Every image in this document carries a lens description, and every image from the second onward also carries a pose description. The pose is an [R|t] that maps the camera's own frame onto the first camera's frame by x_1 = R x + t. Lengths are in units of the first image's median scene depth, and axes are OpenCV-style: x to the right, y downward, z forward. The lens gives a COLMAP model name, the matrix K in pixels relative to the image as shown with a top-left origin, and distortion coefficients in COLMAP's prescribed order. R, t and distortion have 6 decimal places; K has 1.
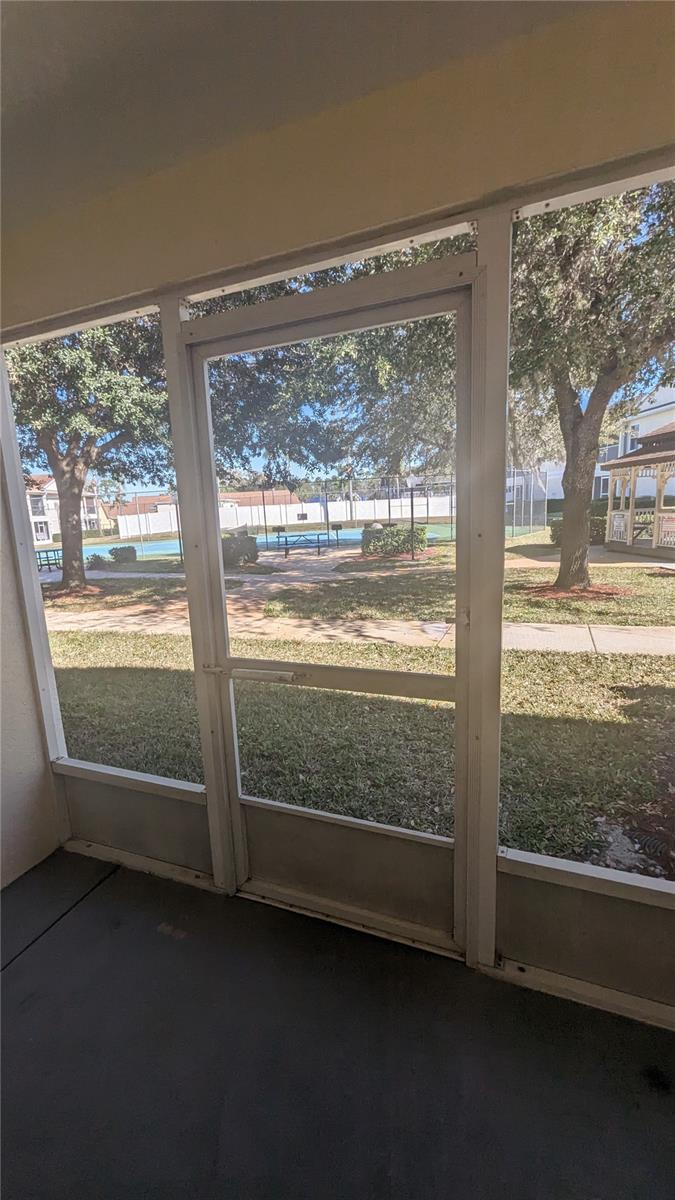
lens RADIAL K [[493.3, 0, 335.2], [0, 493.3, 596.1], [0, 0, 1]] dist [0.000717, -0.000748]
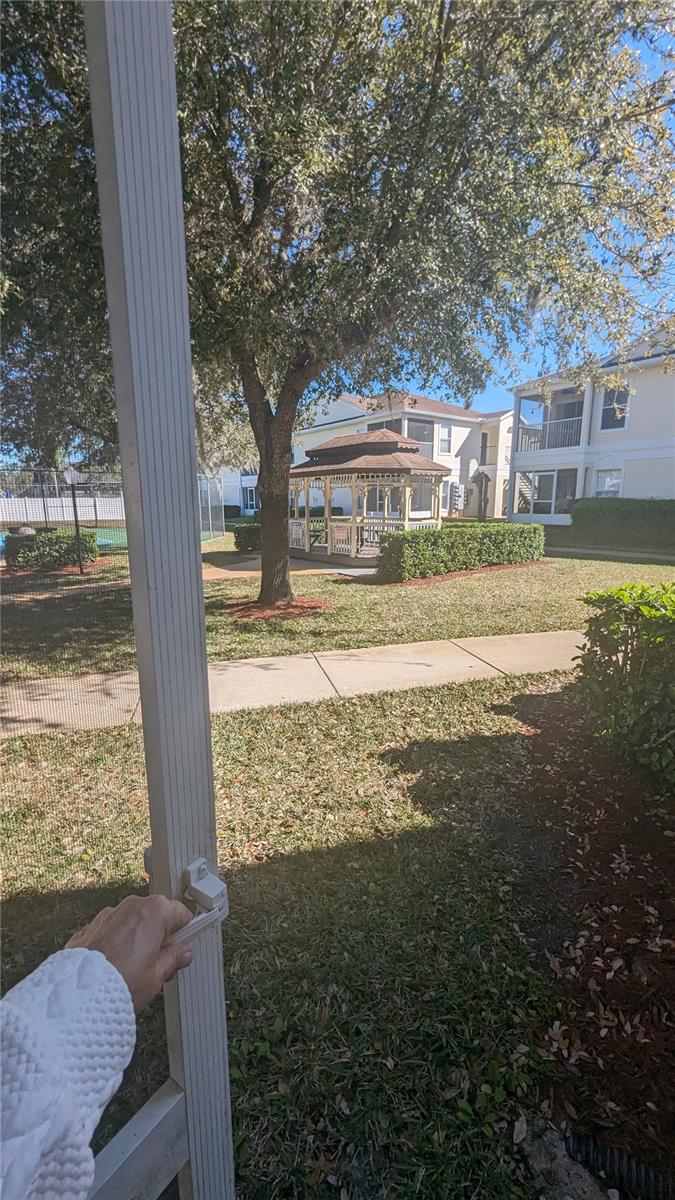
lens RADIAL K [[493.3, 0, 327.9], [0, 493.3, 600.3], [0, 0, 1]] dist [0.000717, -0.000748]
pose [[0.814968, -0.071920, 0.575026, 0.026188], [0.071554, 0.997164, 0.023306, -0.028376], [-0.575072, 0.022152, 0.817803, 0.154043]]
